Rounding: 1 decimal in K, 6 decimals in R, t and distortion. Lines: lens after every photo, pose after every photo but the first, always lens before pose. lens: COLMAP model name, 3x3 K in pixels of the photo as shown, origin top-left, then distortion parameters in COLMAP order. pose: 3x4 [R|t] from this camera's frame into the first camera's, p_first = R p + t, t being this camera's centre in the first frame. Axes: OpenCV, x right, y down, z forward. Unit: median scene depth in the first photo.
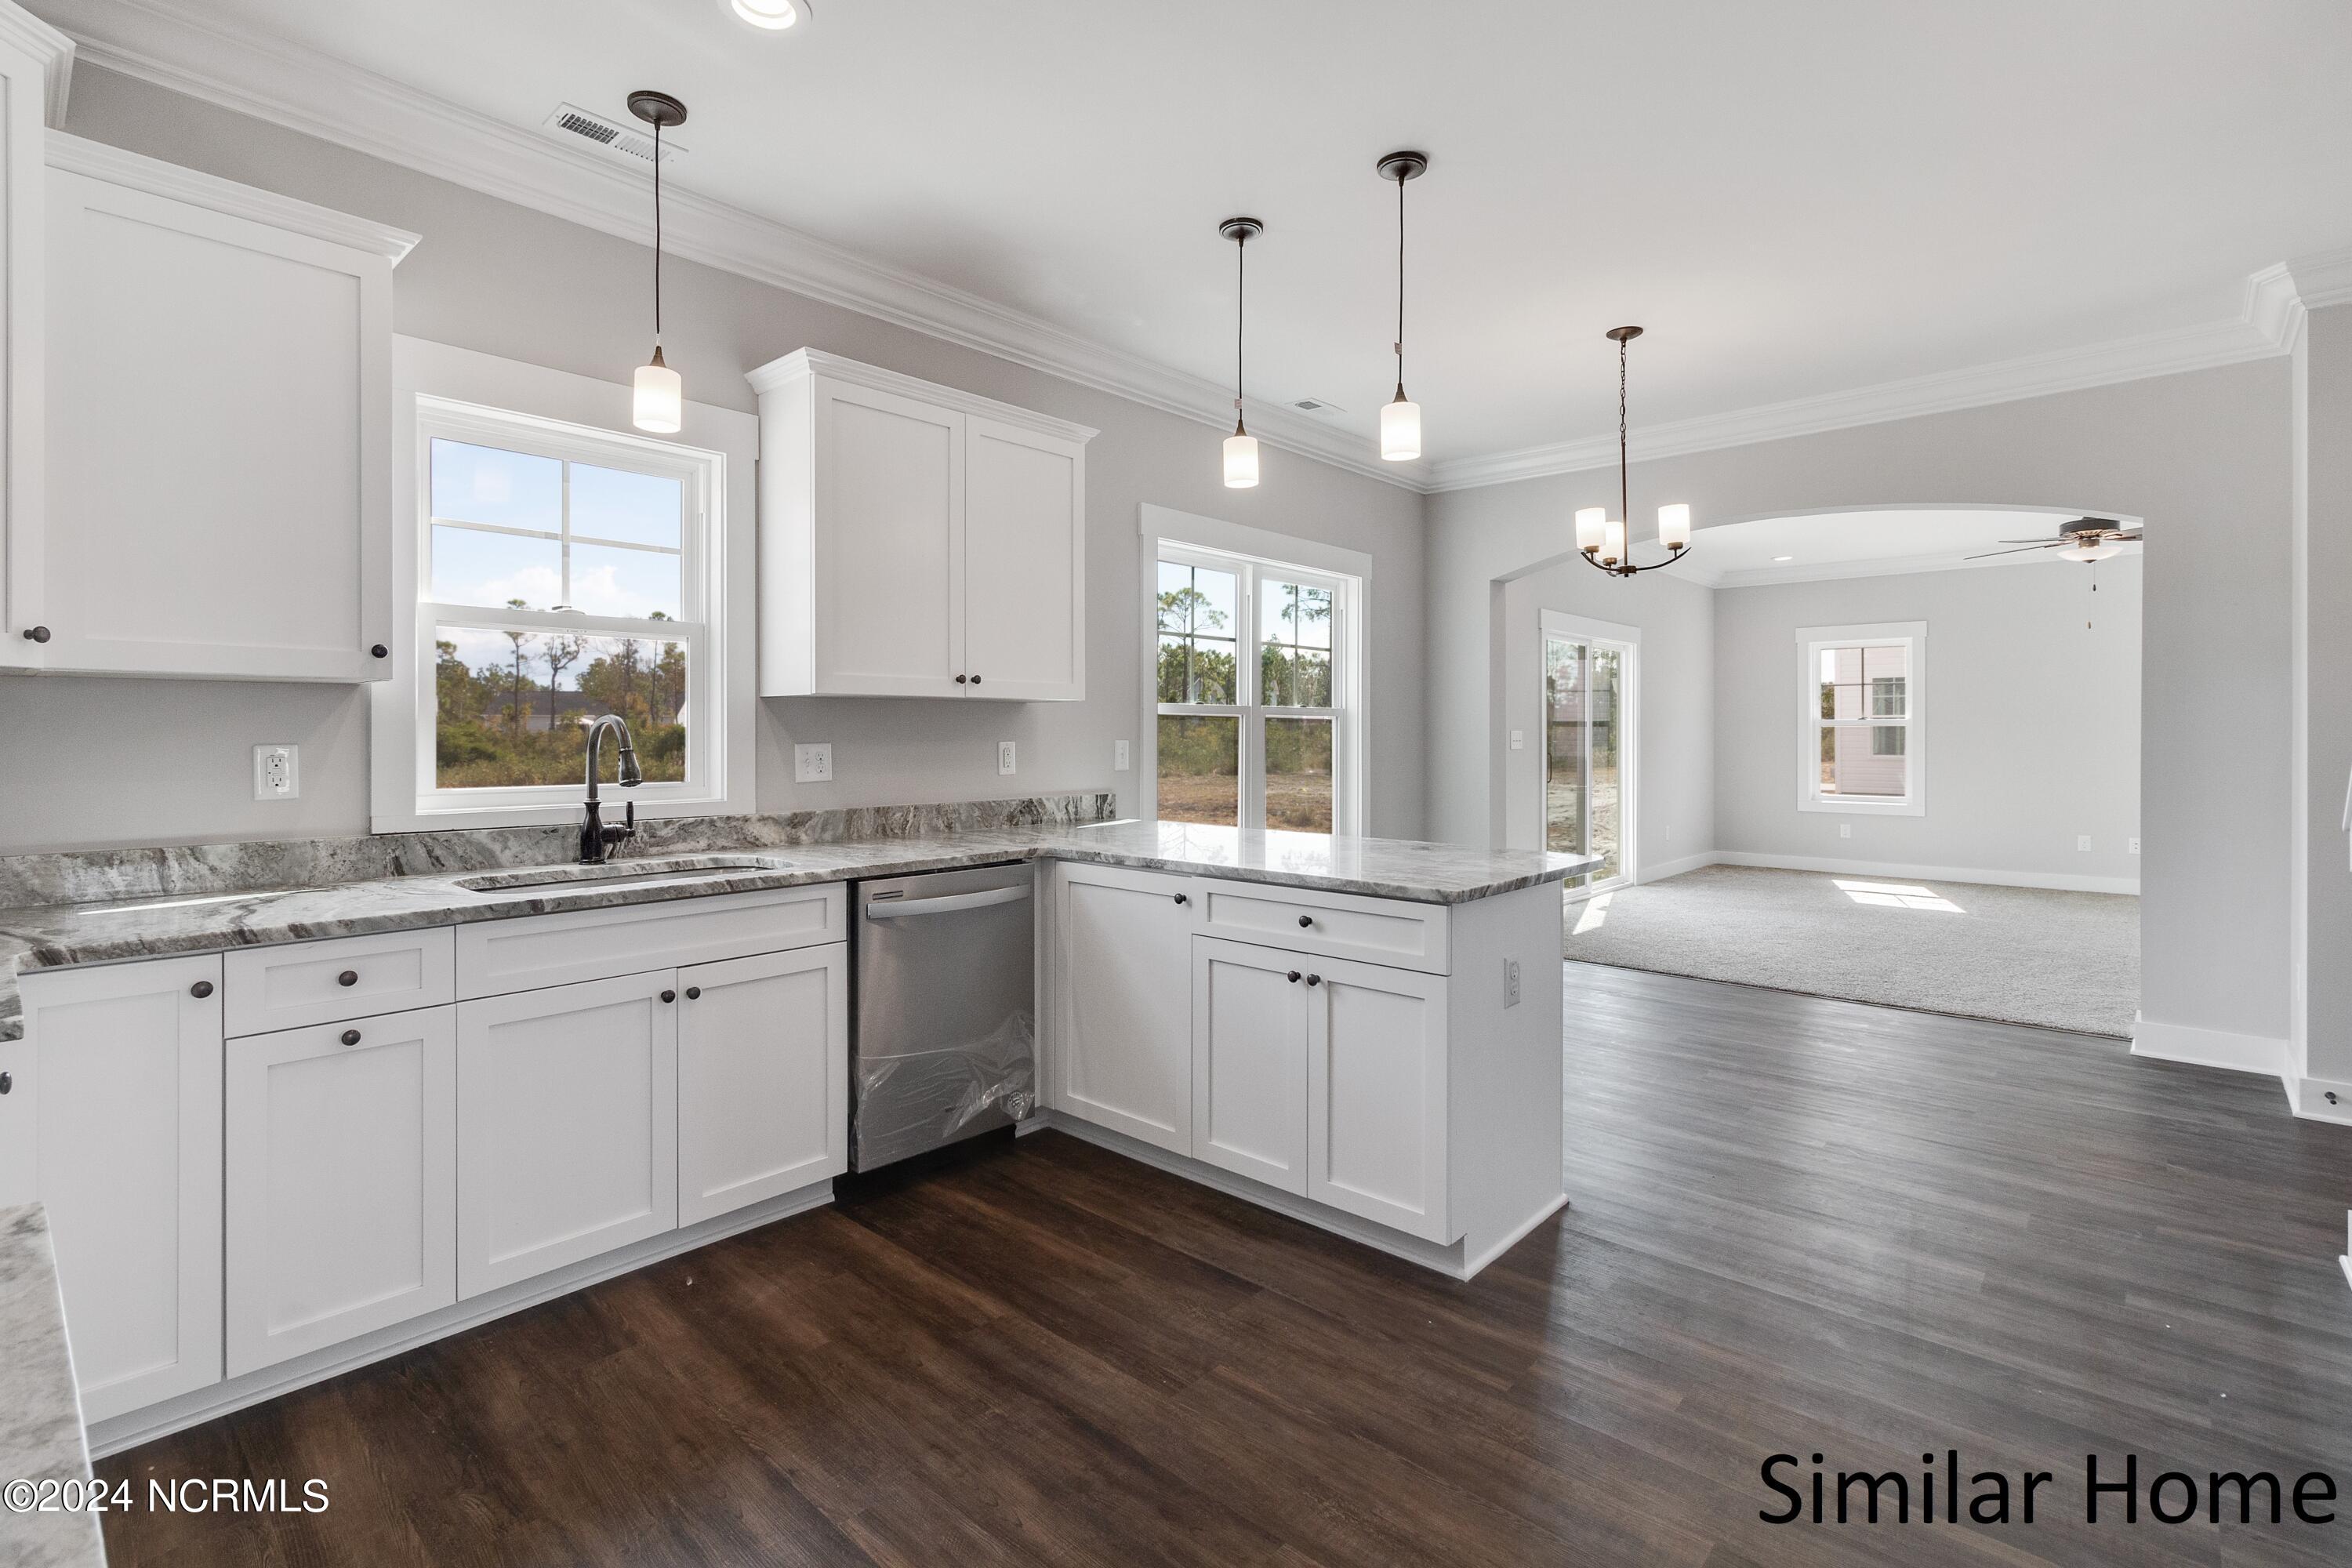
lens RADIAL K [[1106.0, 0, 1173.0], [0, 1106.0, 739.8], [0, 0, 1]] dist [0.001757, 0.000287]
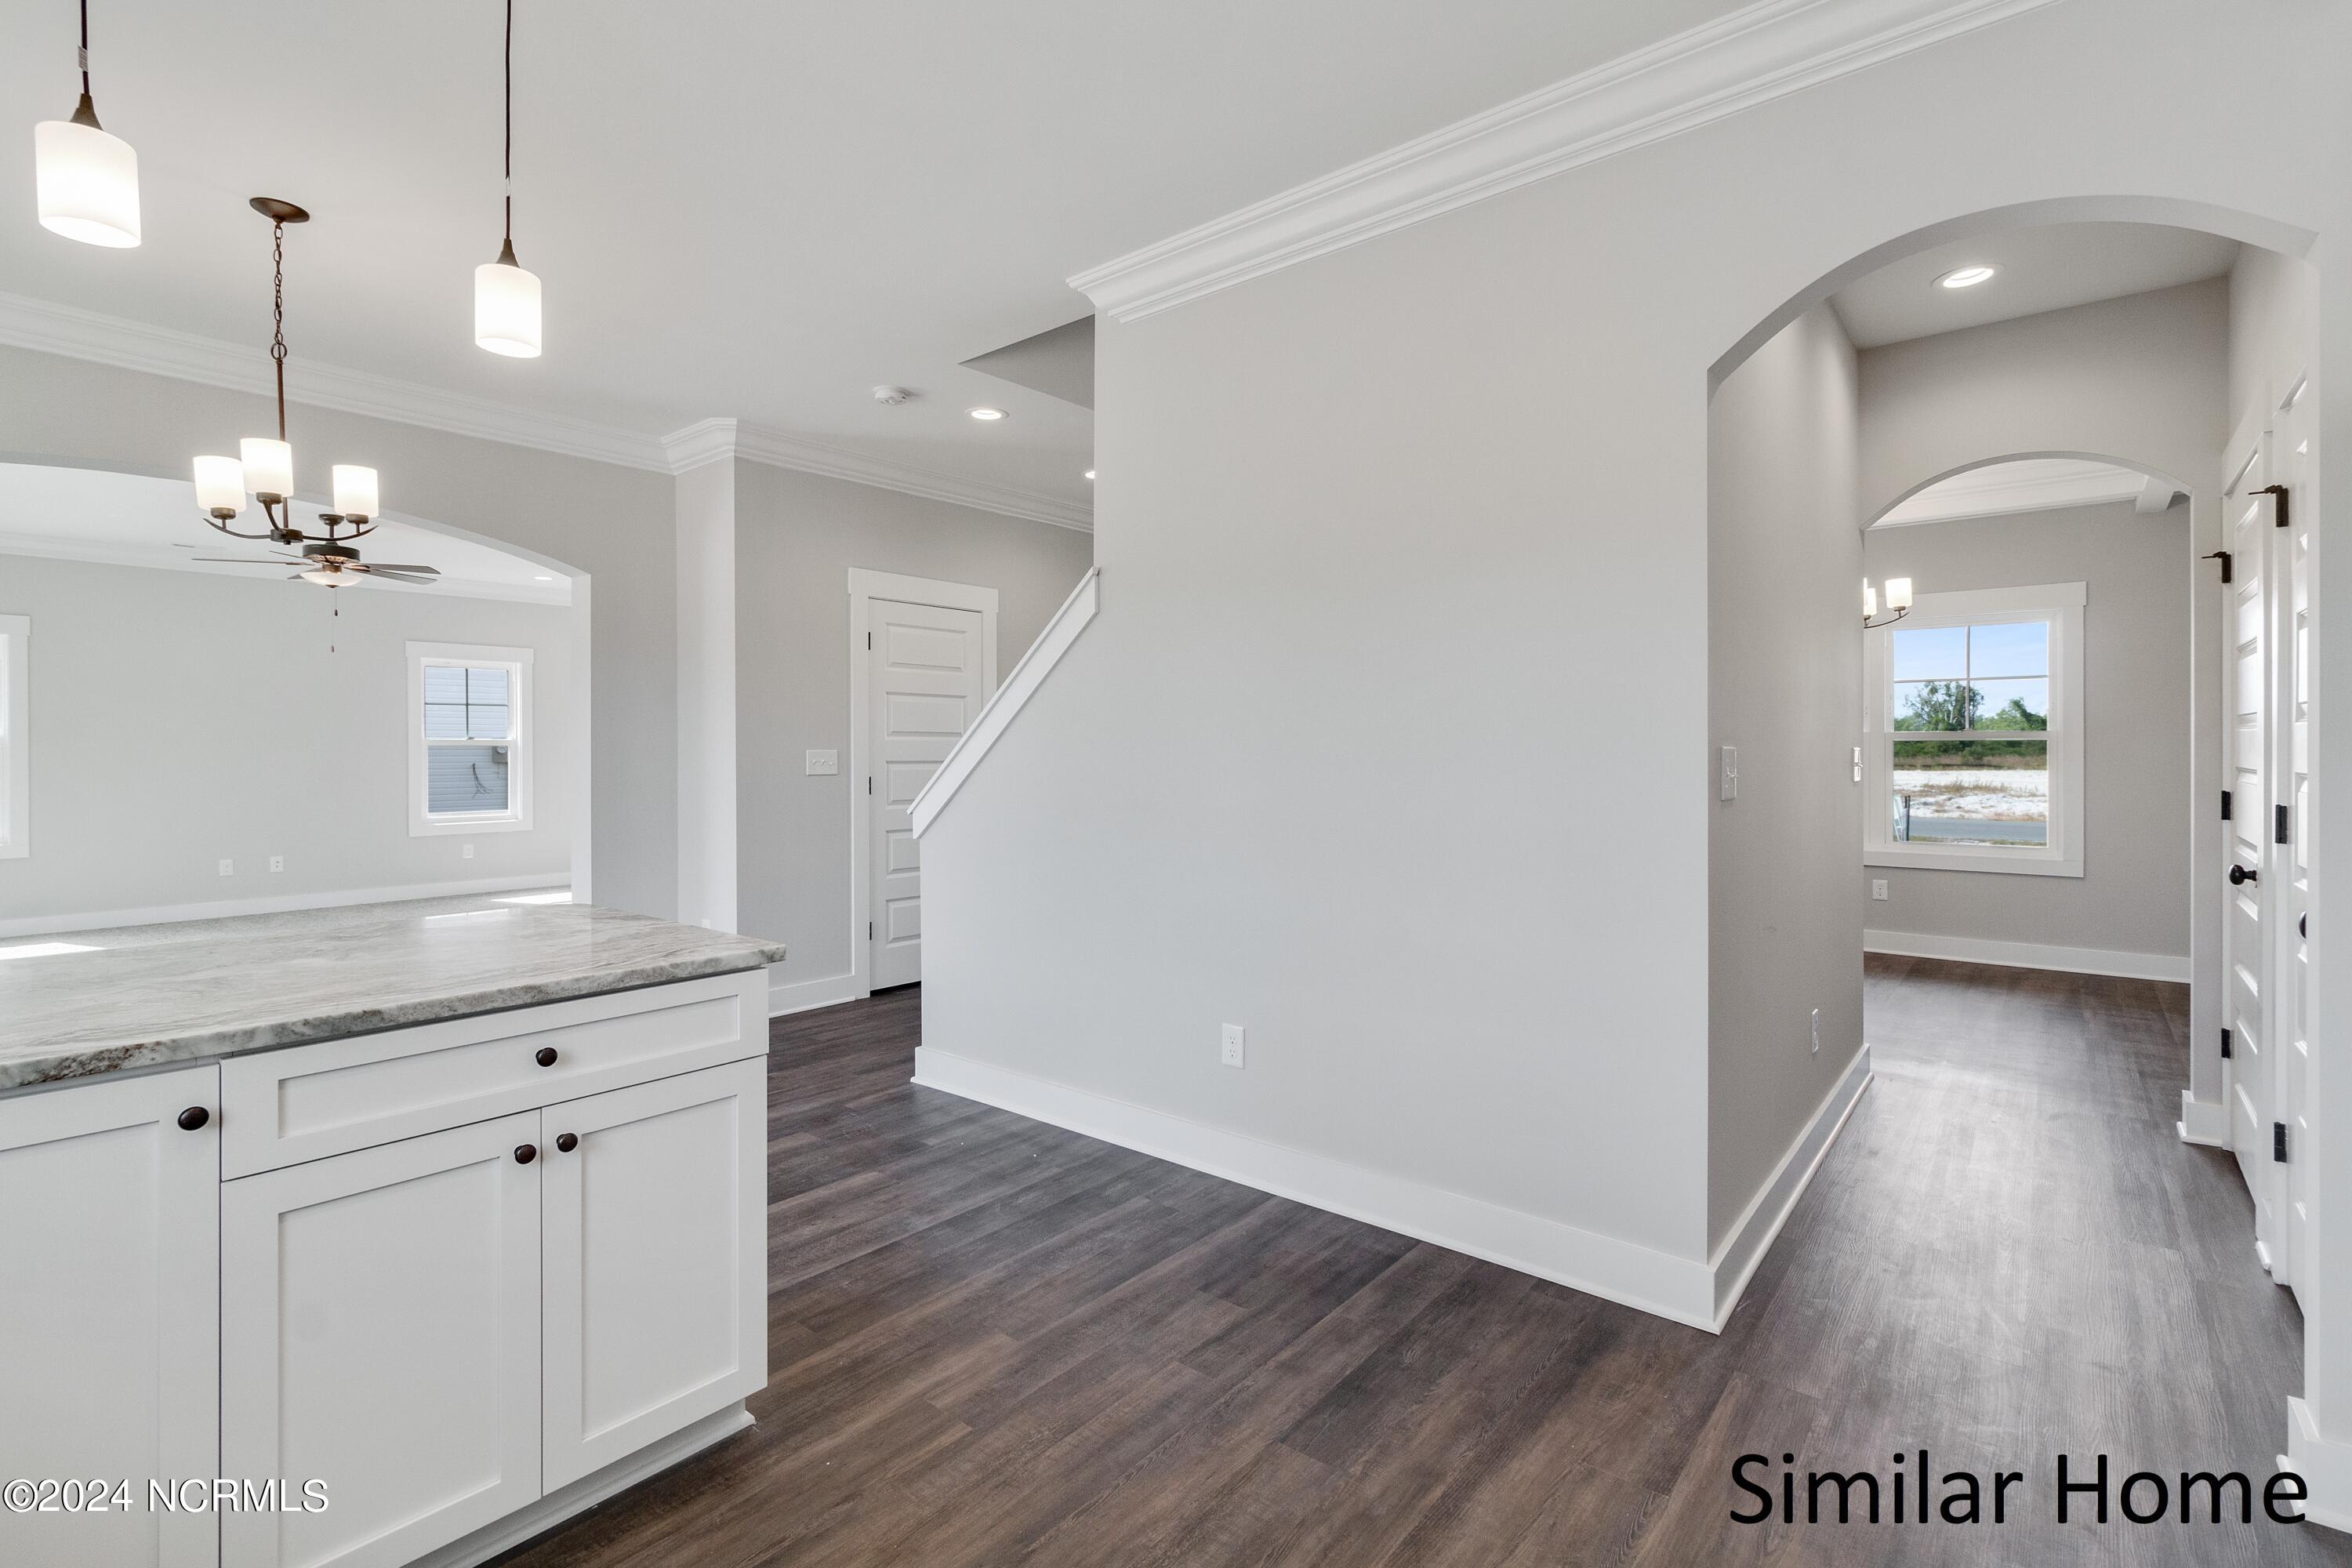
lens RADIAL K [[1074.4, 0, 1176.5], [0, 1074.4, 753.2], [0, 0, 1]] dist [-0.003617, -0.000493]
pose [[-0.052474, -0.002122, 0.998620, -0.518841], [0.008064, 0.999964, 0.002549, -0.006971], [-0.998590, 0.008187, -0.052455, 0.688213]]
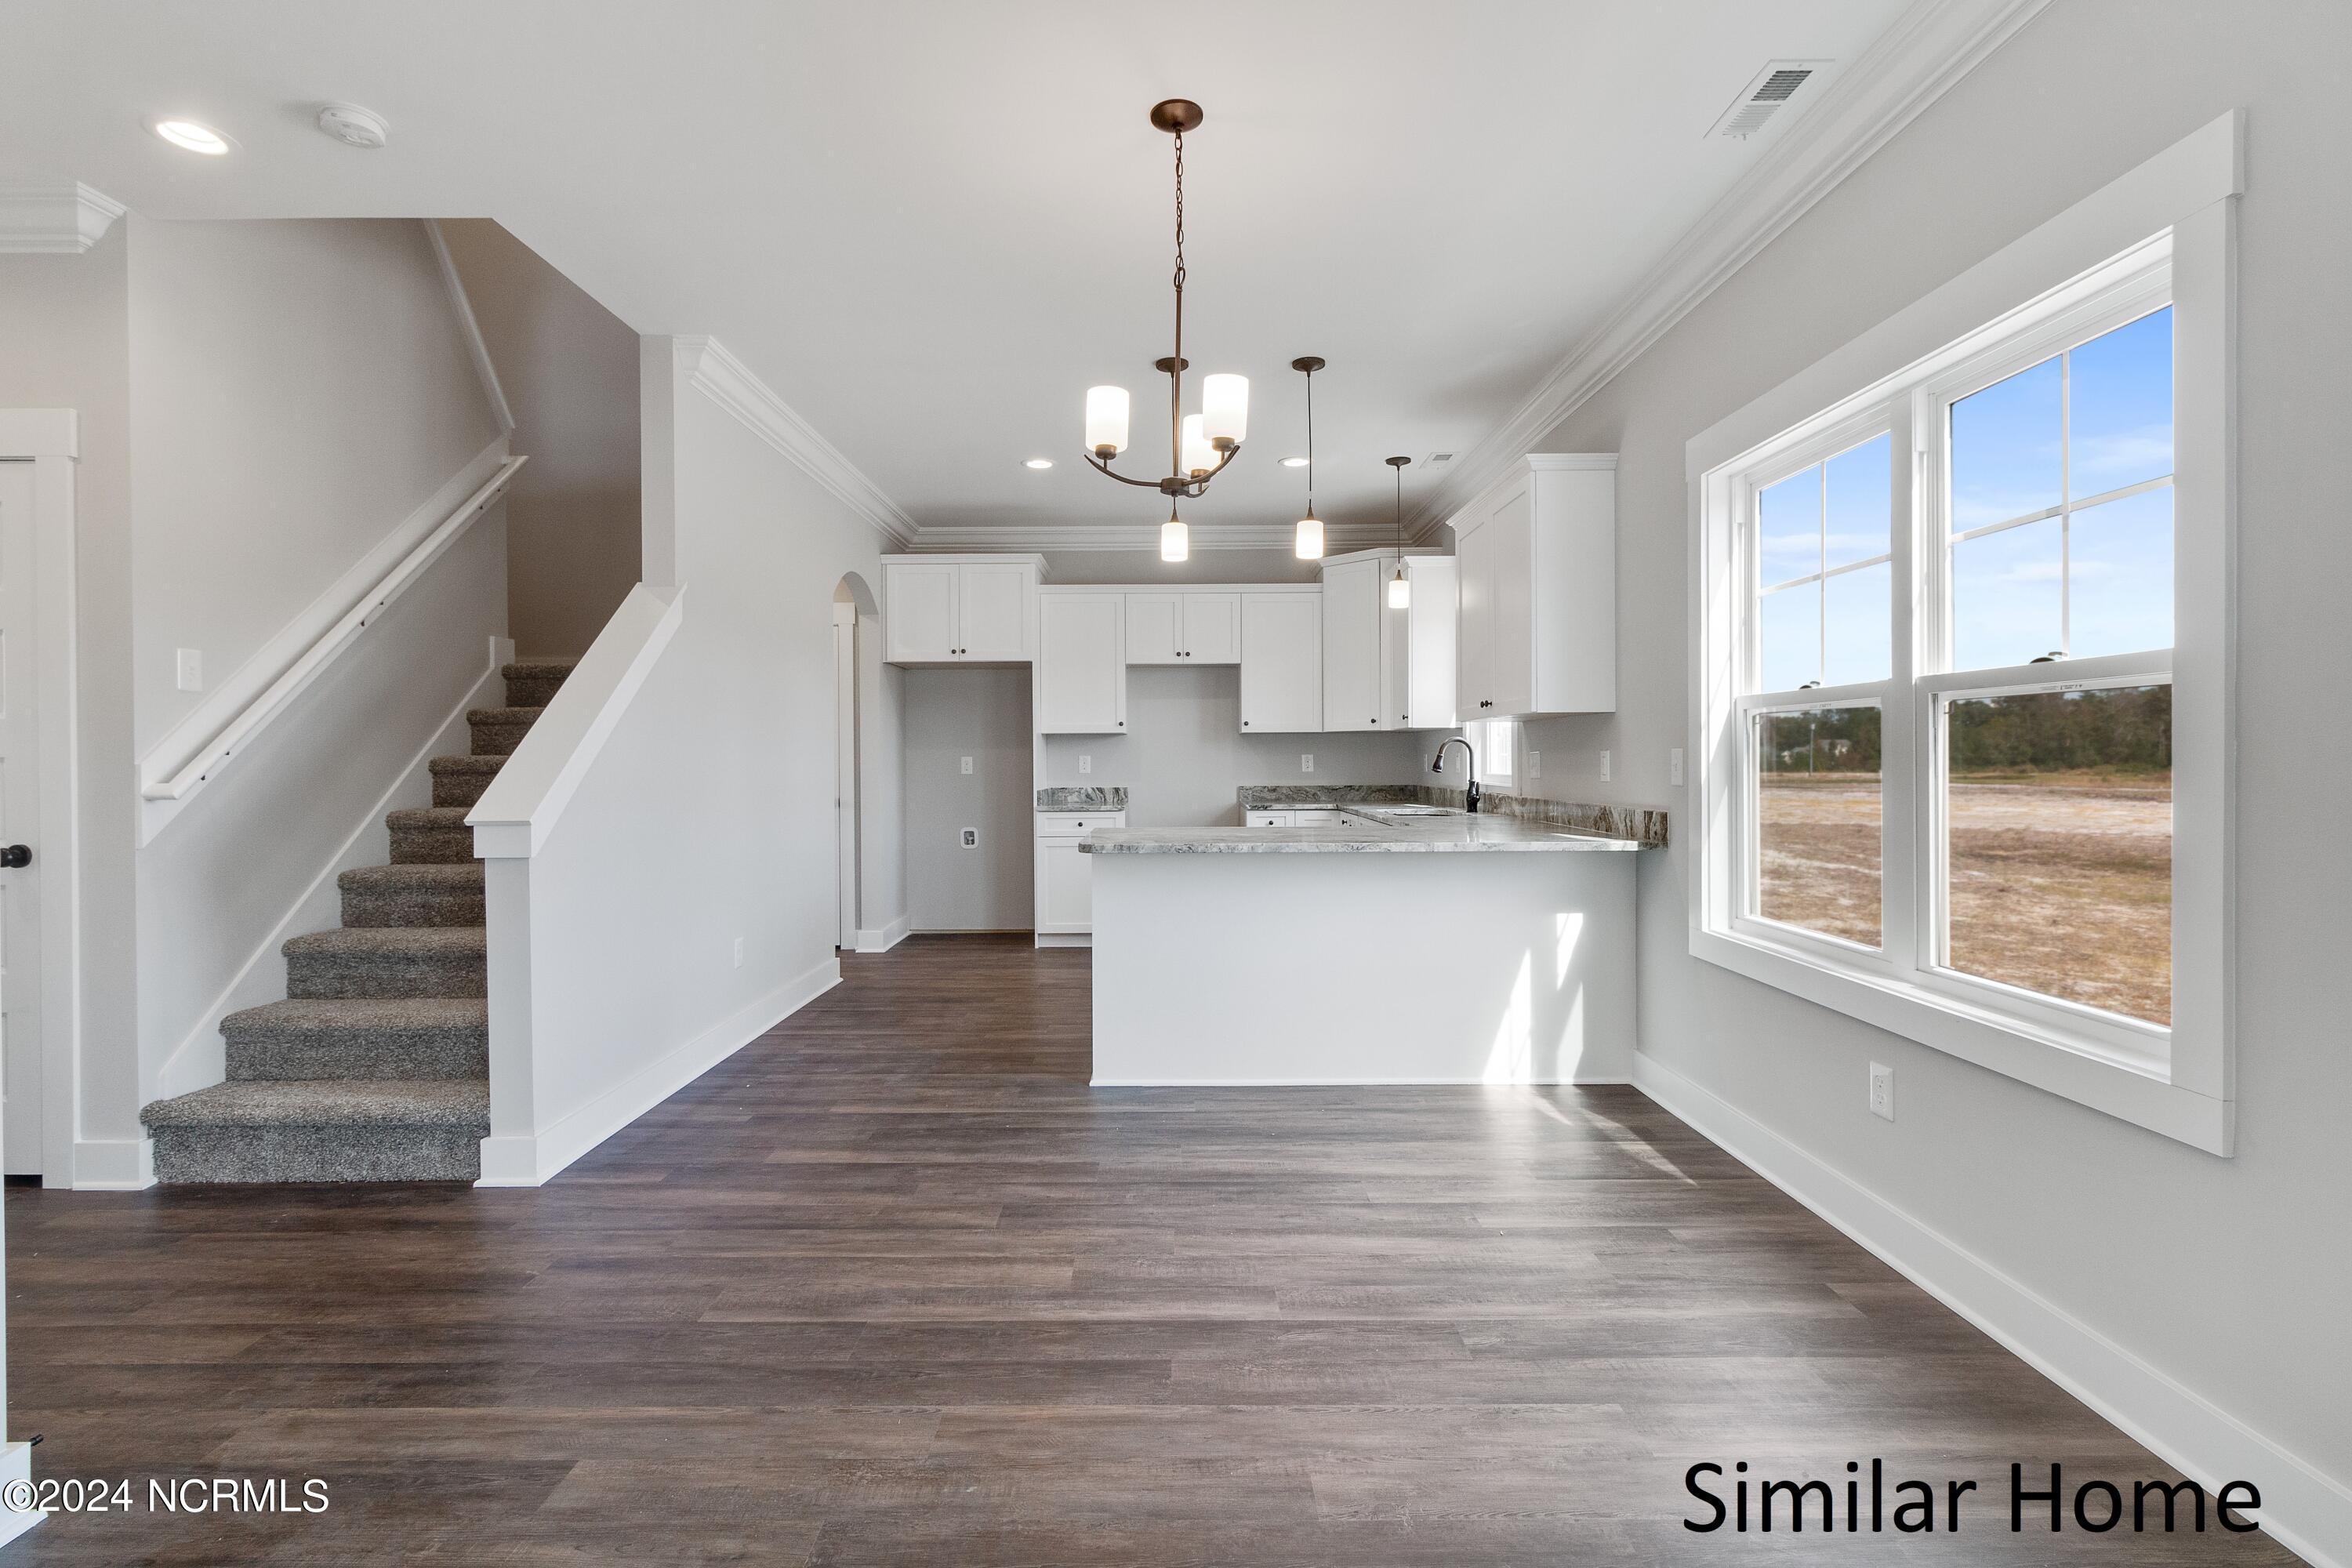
lens RADIAL K [[1106.0, 0, 1173.0], [0, 1106.0, 739.8], [0, 0, 1]] dist [0.001757, 0.000287]
pose [[-0.736462, -0.004518, -0.676464, 1.351930], [-0.002614, 0.999989, -0.003834, -0.005981], [0.676474, -0.001055, -0.736465, 2.318009]]
